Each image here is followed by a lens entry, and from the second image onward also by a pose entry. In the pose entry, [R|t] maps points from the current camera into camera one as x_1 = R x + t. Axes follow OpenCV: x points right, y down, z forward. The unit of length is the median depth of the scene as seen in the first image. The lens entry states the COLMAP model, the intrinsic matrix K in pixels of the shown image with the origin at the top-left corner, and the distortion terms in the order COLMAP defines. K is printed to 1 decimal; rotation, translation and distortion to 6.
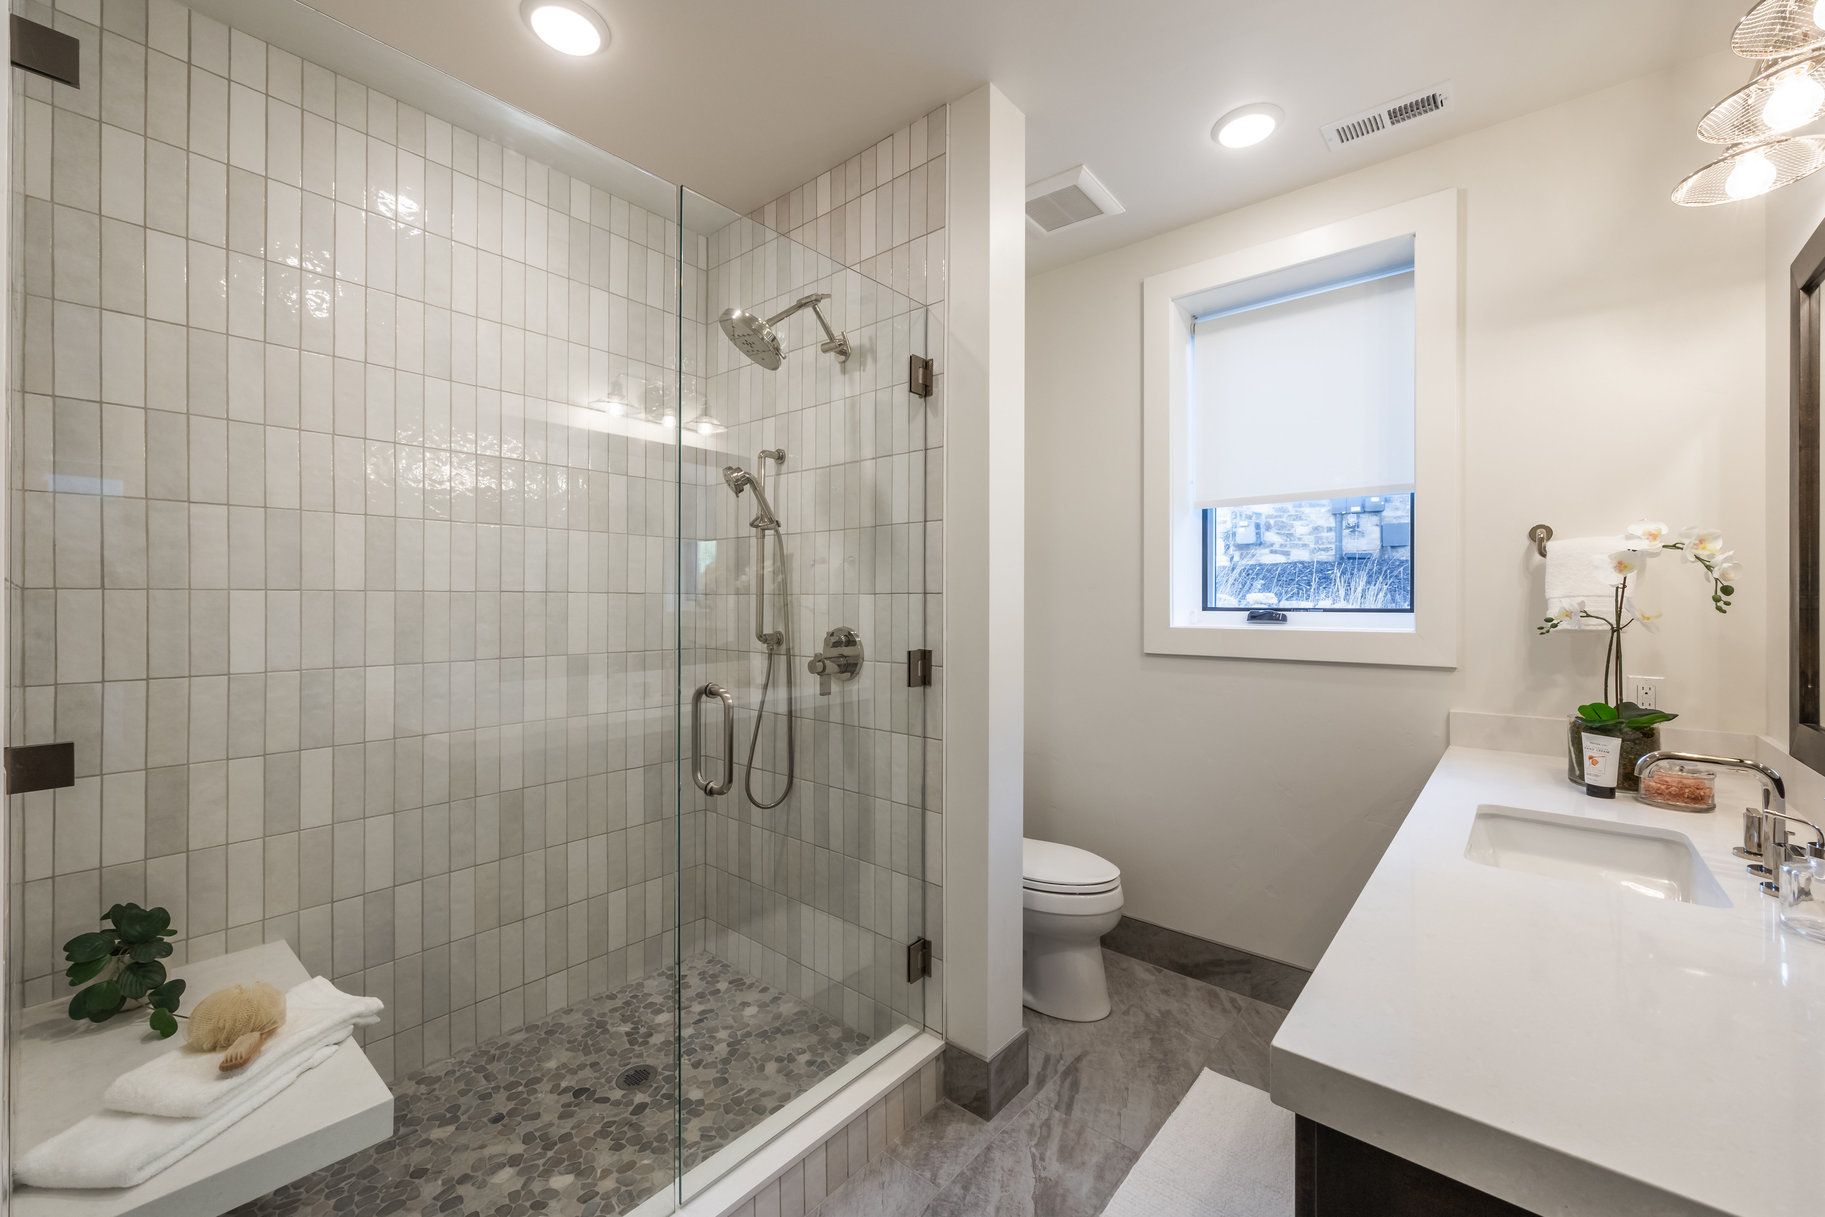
lens RADIAL K [[738.4, 0, 910.8], [0, 738.4, 600.2], [0, 0, 1]] dist [0.000791, -0.000081]
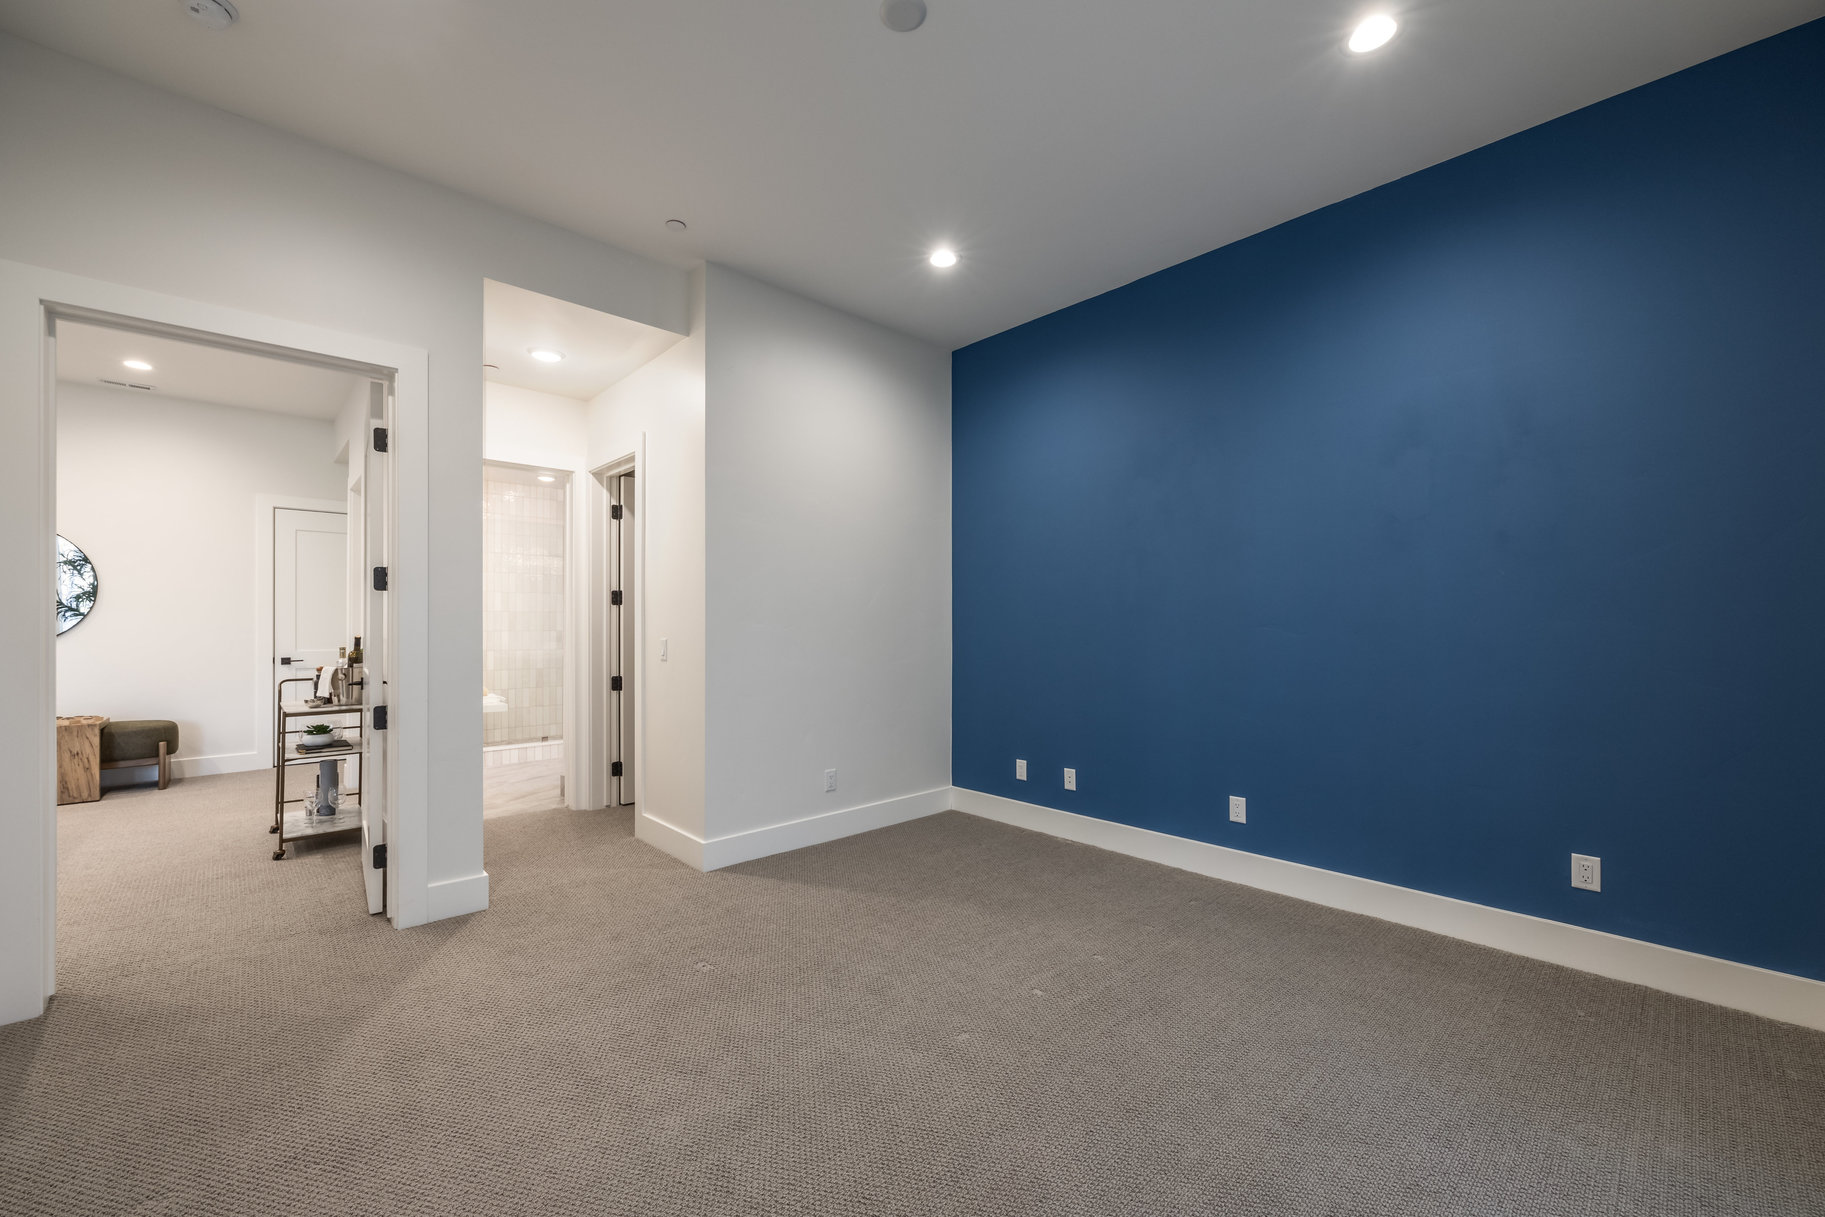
lens RADIAL K [[738.4, 0, 916.2], [0, 738.4, 619.3], [0, 0, 1]] dist [0.000791, -0.000081]
pose [[0.998014, 0.000908, -0.062983, 1.458338], [-0.001175, 0.999991, -0.004191, 0.040167], [0.062979, 0.004257, 0.998006, -2.376576]]
